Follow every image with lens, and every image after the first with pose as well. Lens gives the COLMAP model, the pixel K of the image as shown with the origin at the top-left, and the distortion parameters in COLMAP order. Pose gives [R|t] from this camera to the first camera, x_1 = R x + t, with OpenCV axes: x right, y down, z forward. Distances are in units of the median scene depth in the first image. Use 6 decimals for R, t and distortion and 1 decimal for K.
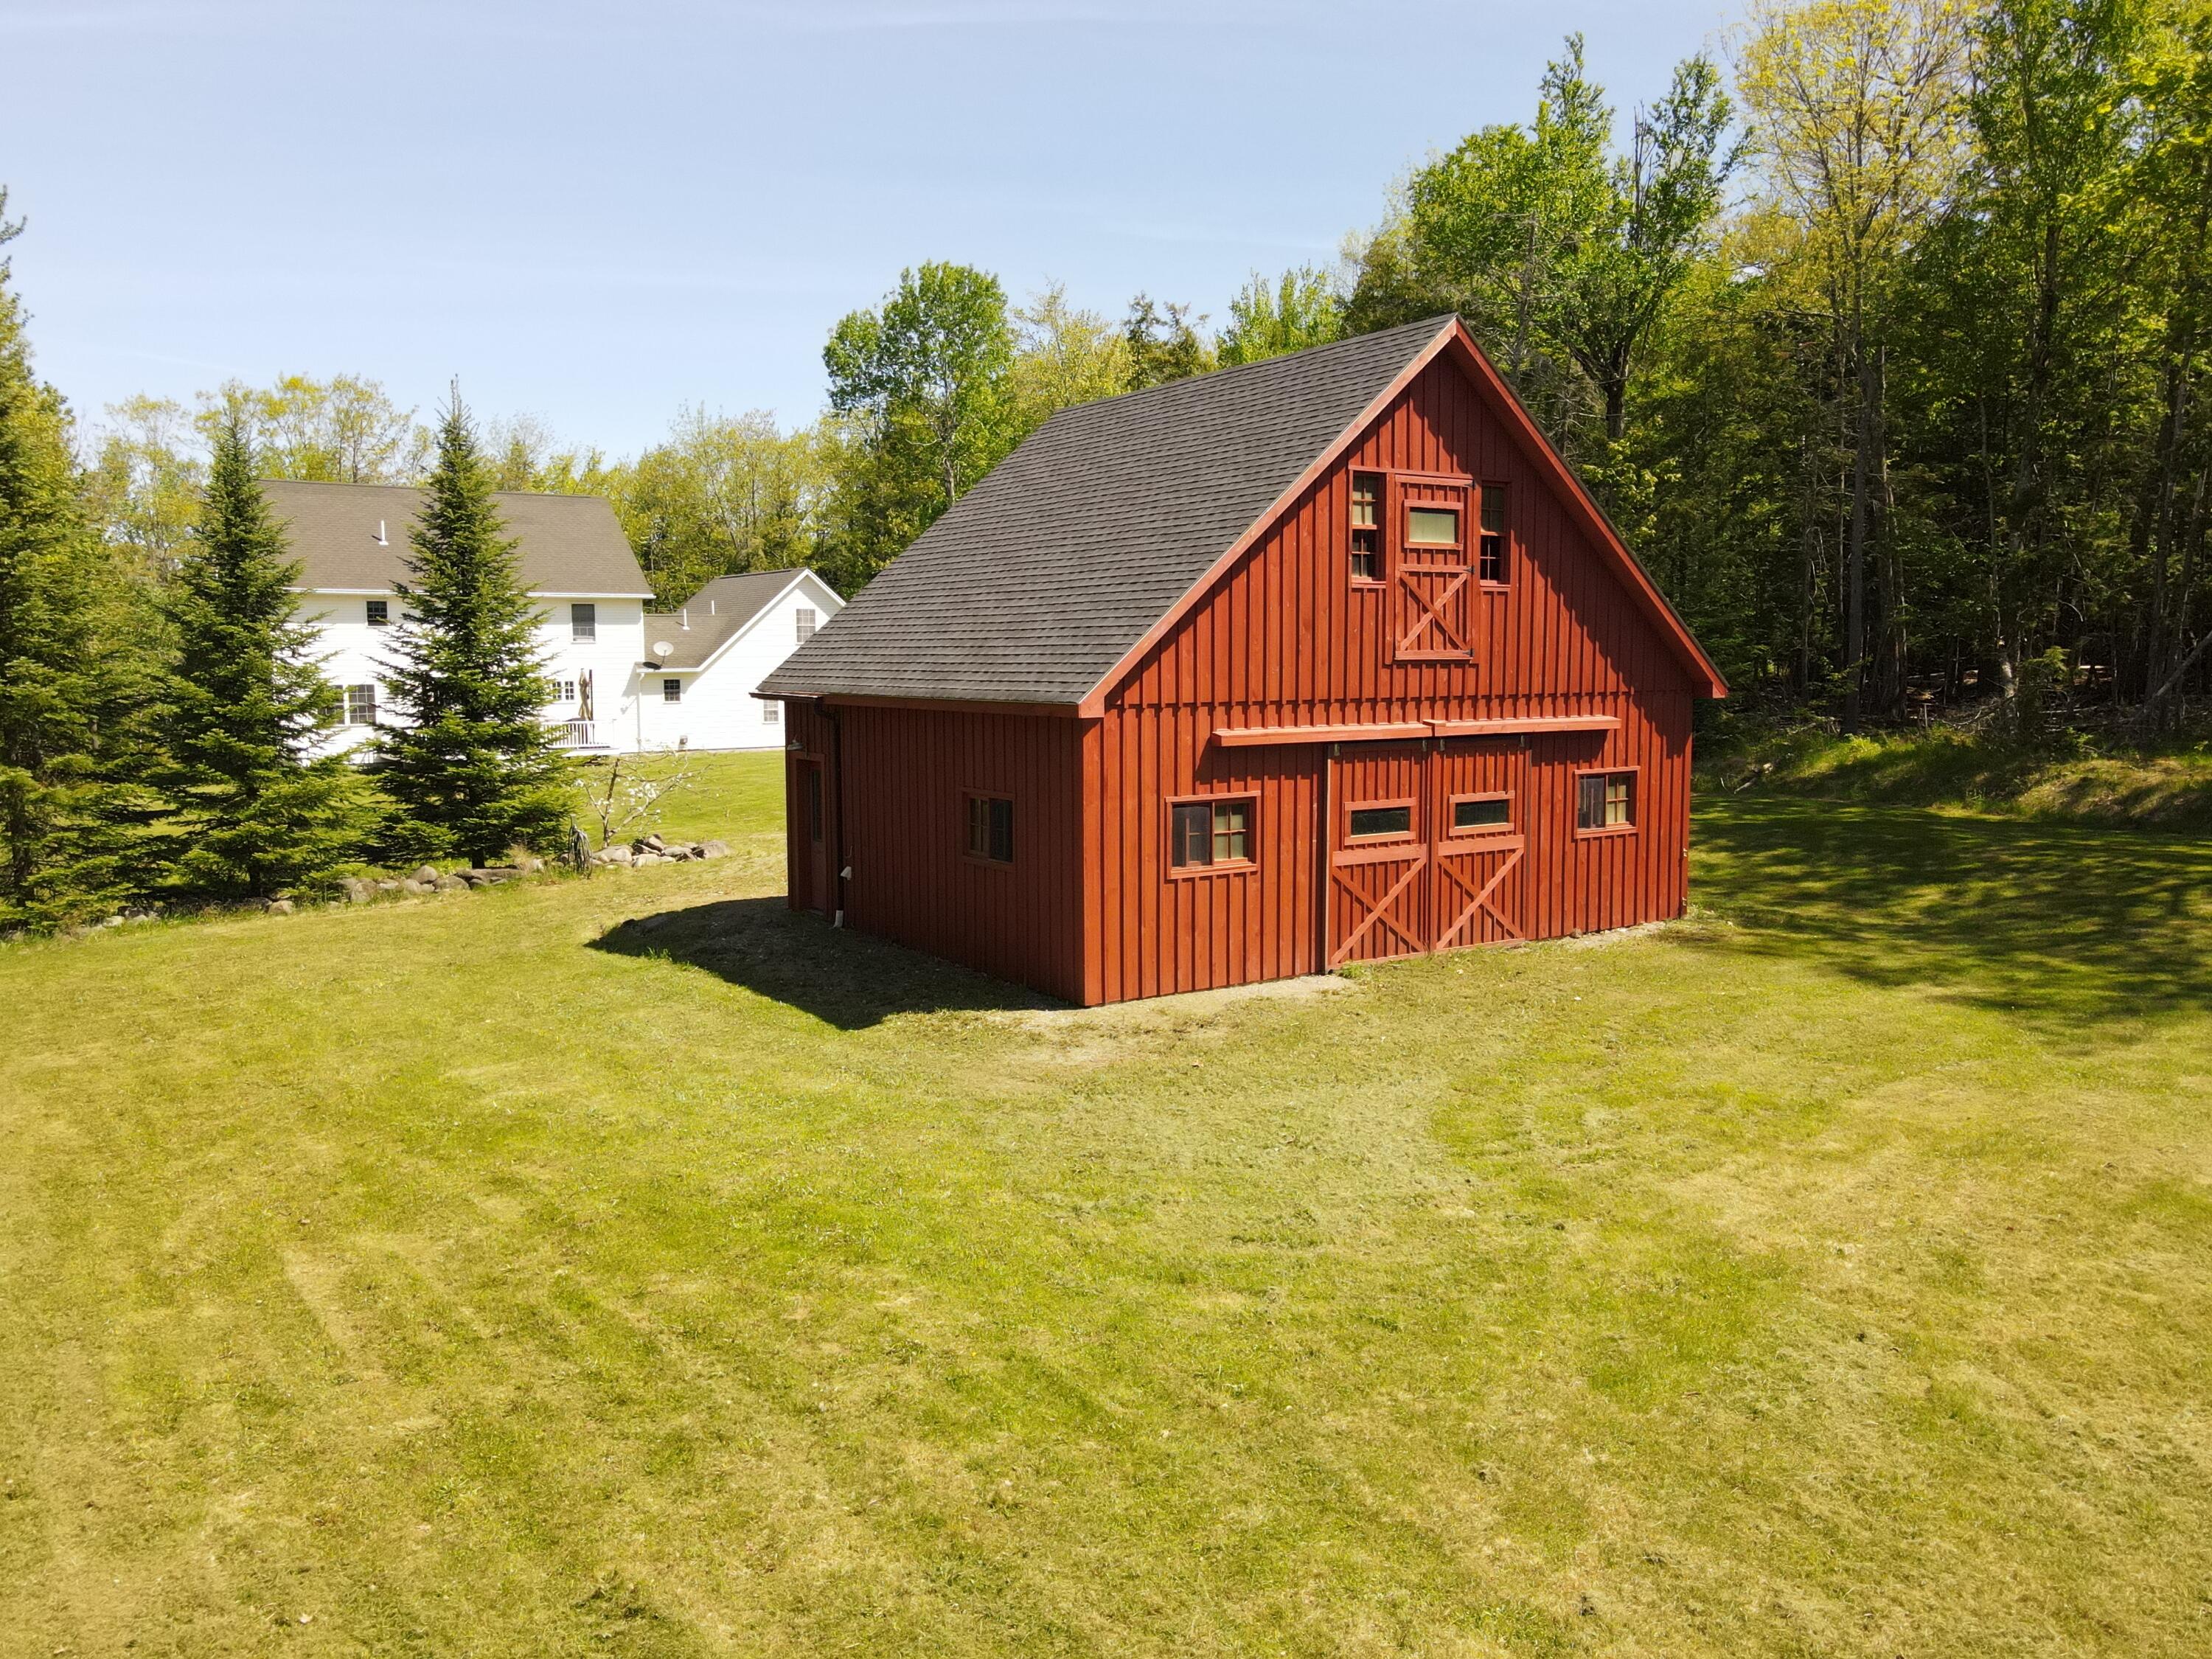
lens RADIAL K [[1626.3, 0, 1089.6], [0, 1626.3, 824.6], [0, 0, 1]] dist [0.002861, 0.026441]
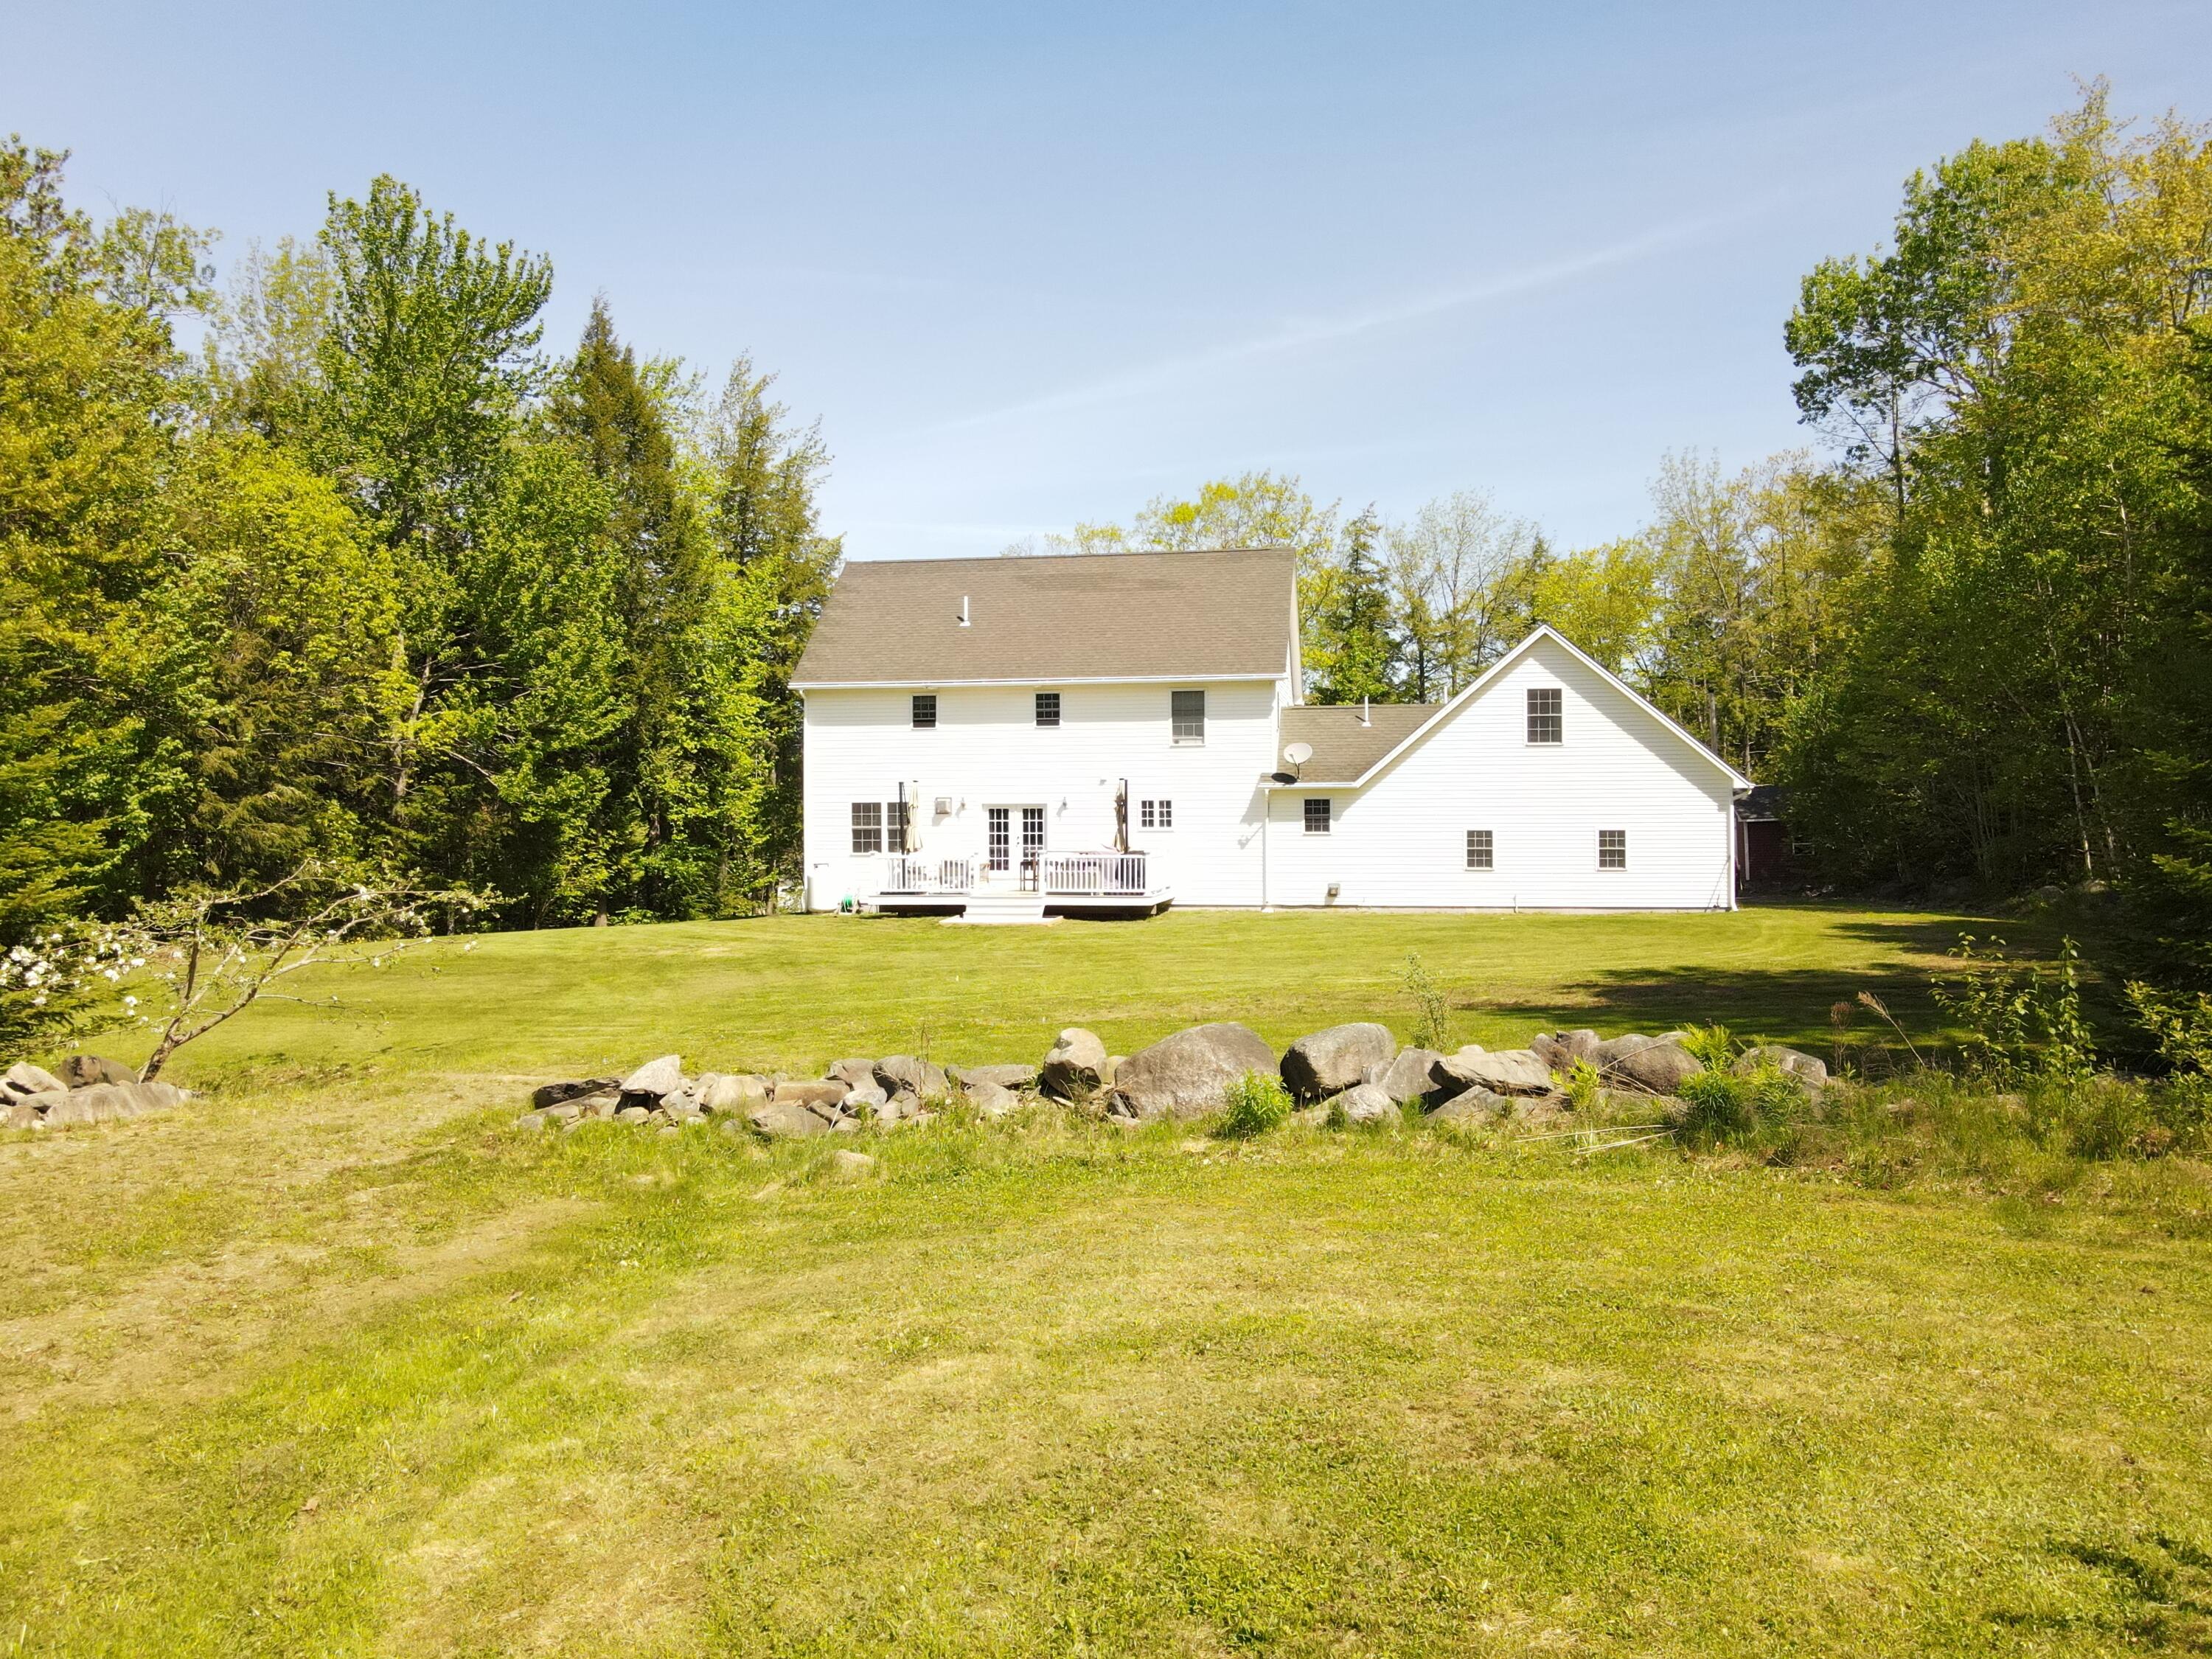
lens RADIAL K [[1626.3, 0, 1090.5], [0, 1626.3, 809.4], [0, 0, 1]] dist [0.002861, 0.026441]
pose [[0.705432, -0.000030, -0.708777, 0.480258], [-0.074842, 0.994406, -0.074530, -0.088277], [0.704815, 0.105622, 0.701484, 1.464178]]
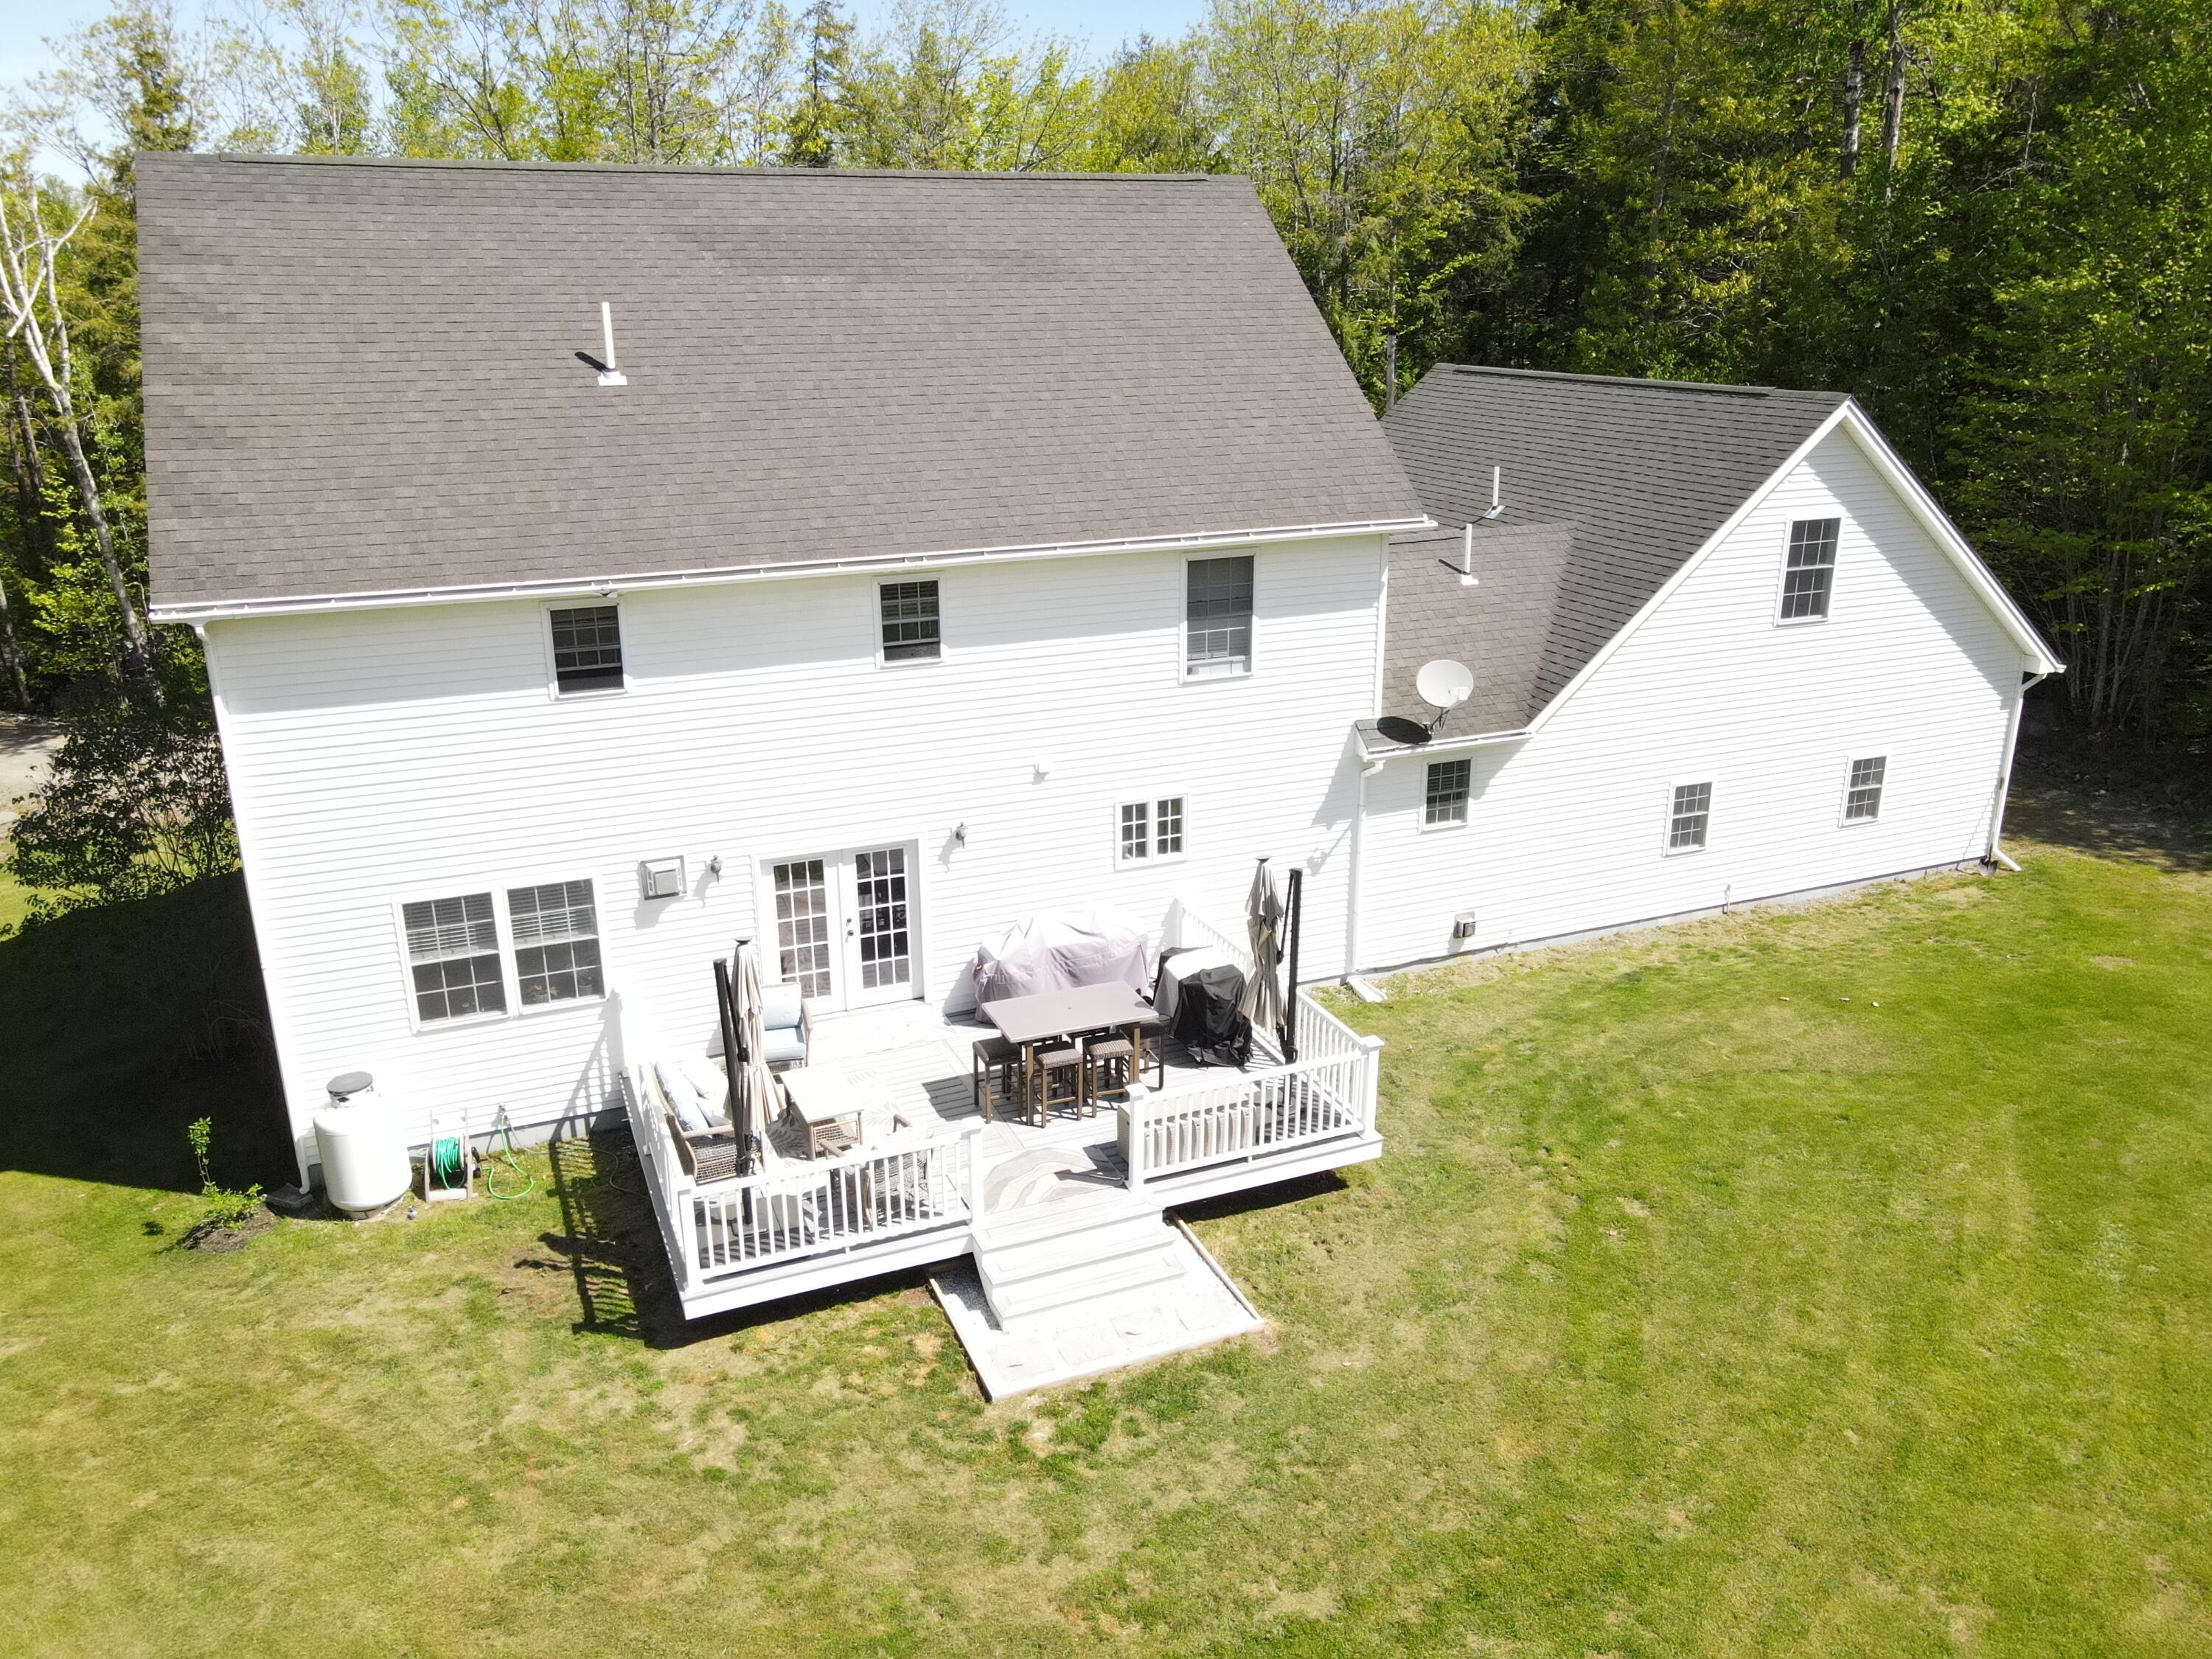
lens RADIAL K [[1626.3, 0, 1097.5], [0, 1626.3, 813.6], [0, 0, 1]] dist [0.002861, 0.026441]
pose [[0.975883, 0.067669, -0.207540, -0.810362], [-0.021844, 0.976239, 0.215591, -0.470381], [0.217197, -0.205859, 0.954174, 2.086975]]
